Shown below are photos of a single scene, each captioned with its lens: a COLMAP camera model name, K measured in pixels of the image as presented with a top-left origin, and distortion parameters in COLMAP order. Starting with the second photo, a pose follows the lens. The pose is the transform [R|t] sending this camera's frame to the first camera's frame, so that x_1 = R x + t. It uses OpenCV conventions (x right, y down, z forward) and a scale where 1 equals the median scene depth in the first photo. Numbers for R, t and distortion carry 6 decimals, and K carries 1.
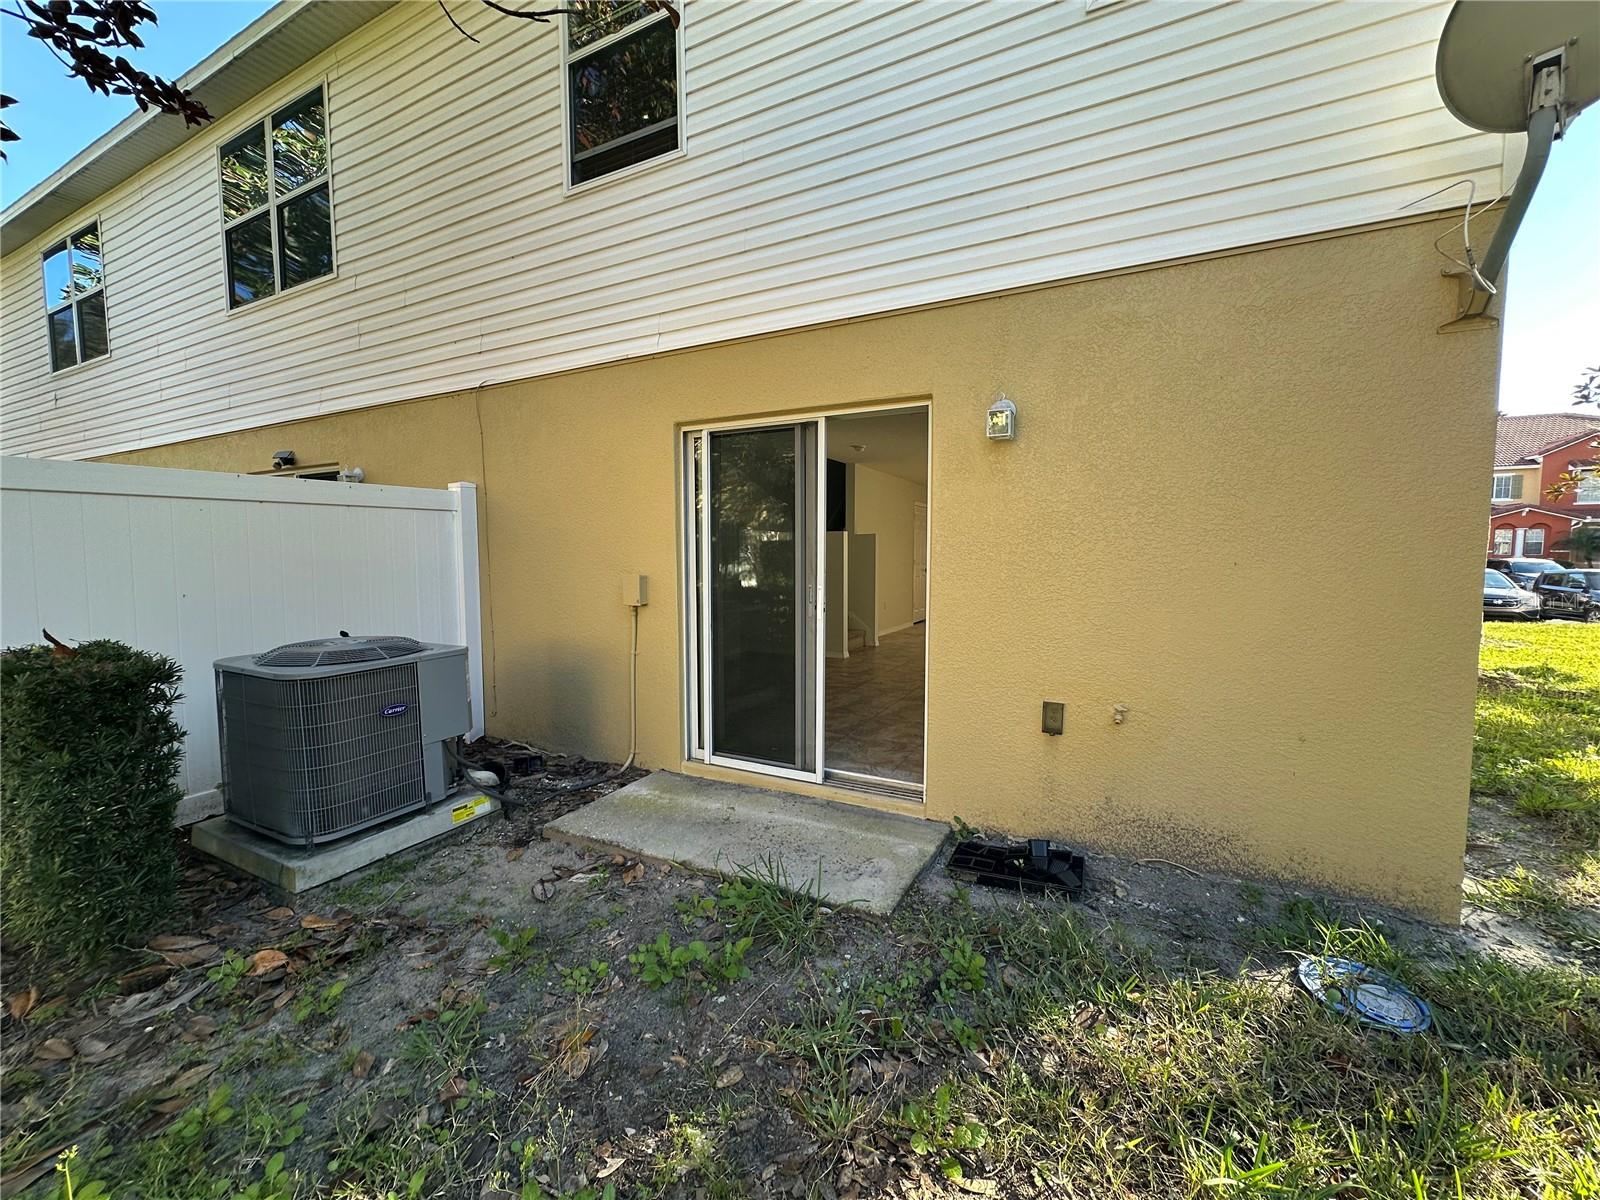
lens RADIAL K [[634.6, 0, 800.0], [0, 634.6, 600.0], [0, 0, 1]] dist [-0.002720, 0.000604]
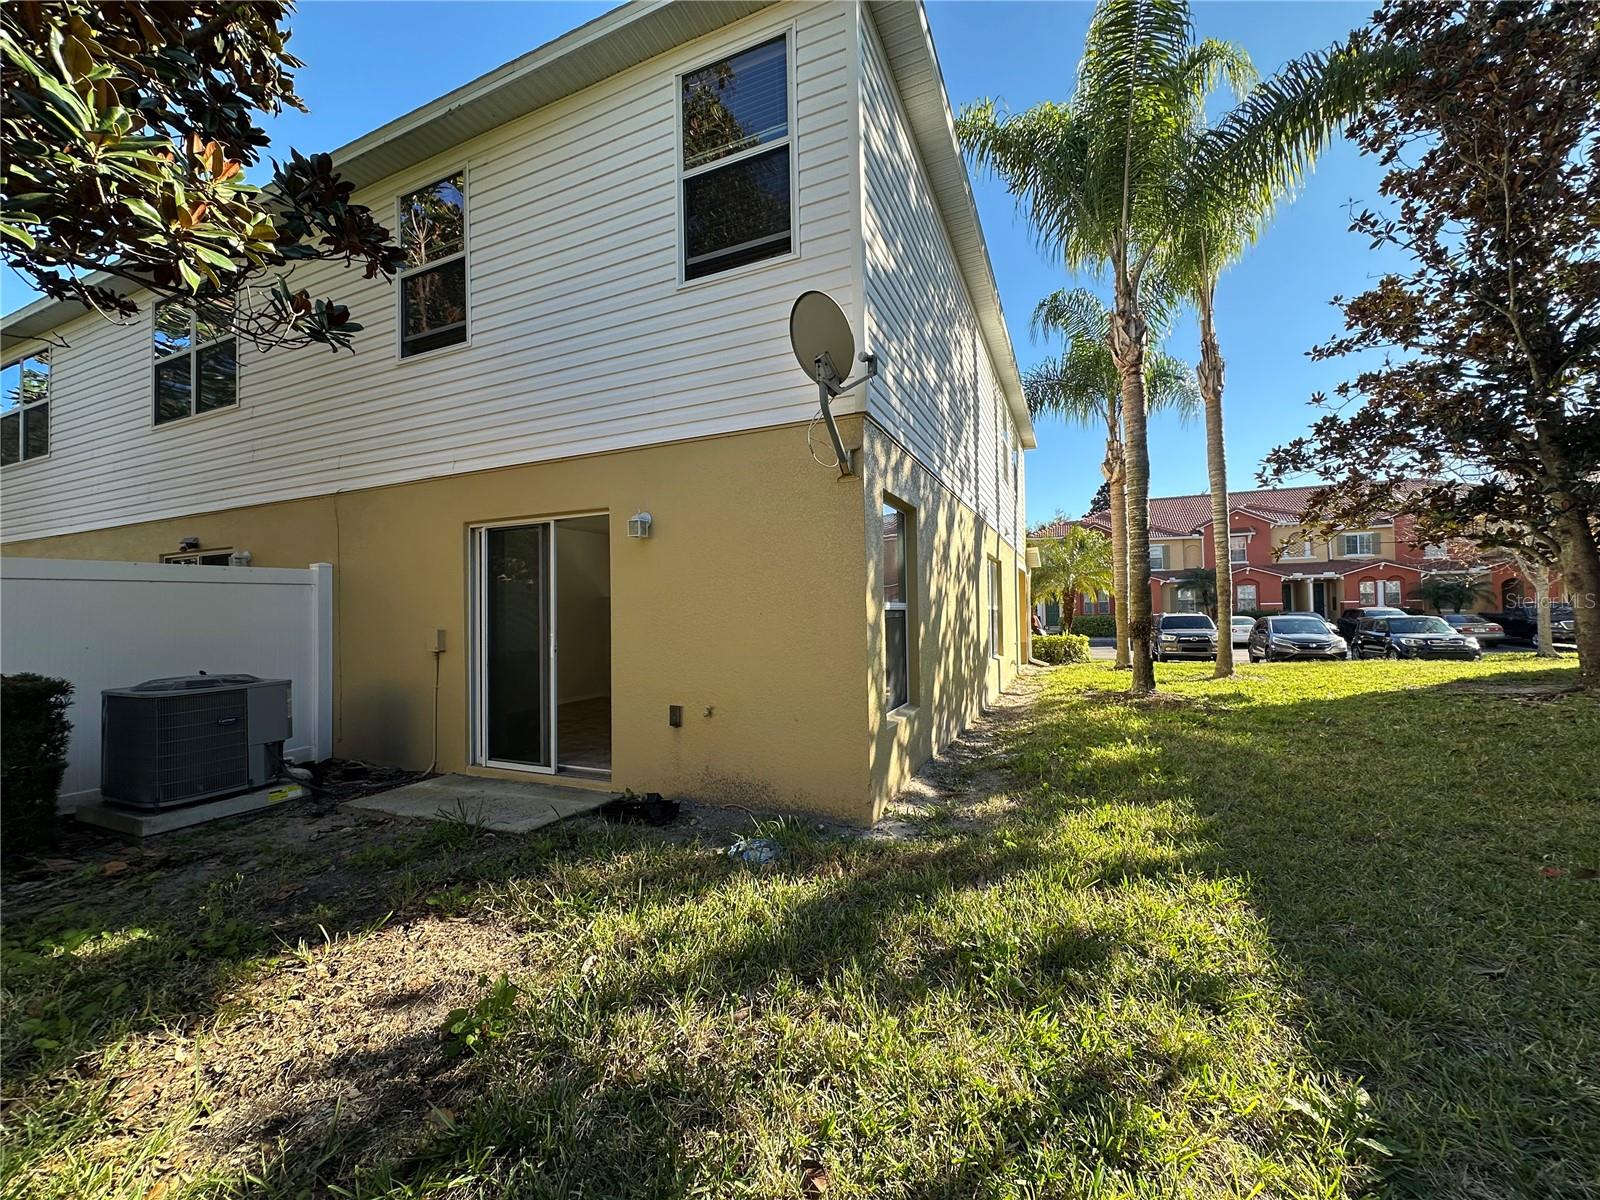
lens RADIAL K [[634.6, 0, 800.0], [0, 634.6, 600.0], [0, 0, 1]] dist [-0.002720, 0.000604]
pose [[0.998474, -0.015083, 0.053127, 0.509190], [0.020027, 0.995389, -0.093803, 0.046604], [-0.051467, 0.094723, 0.994172, -0.466531]]
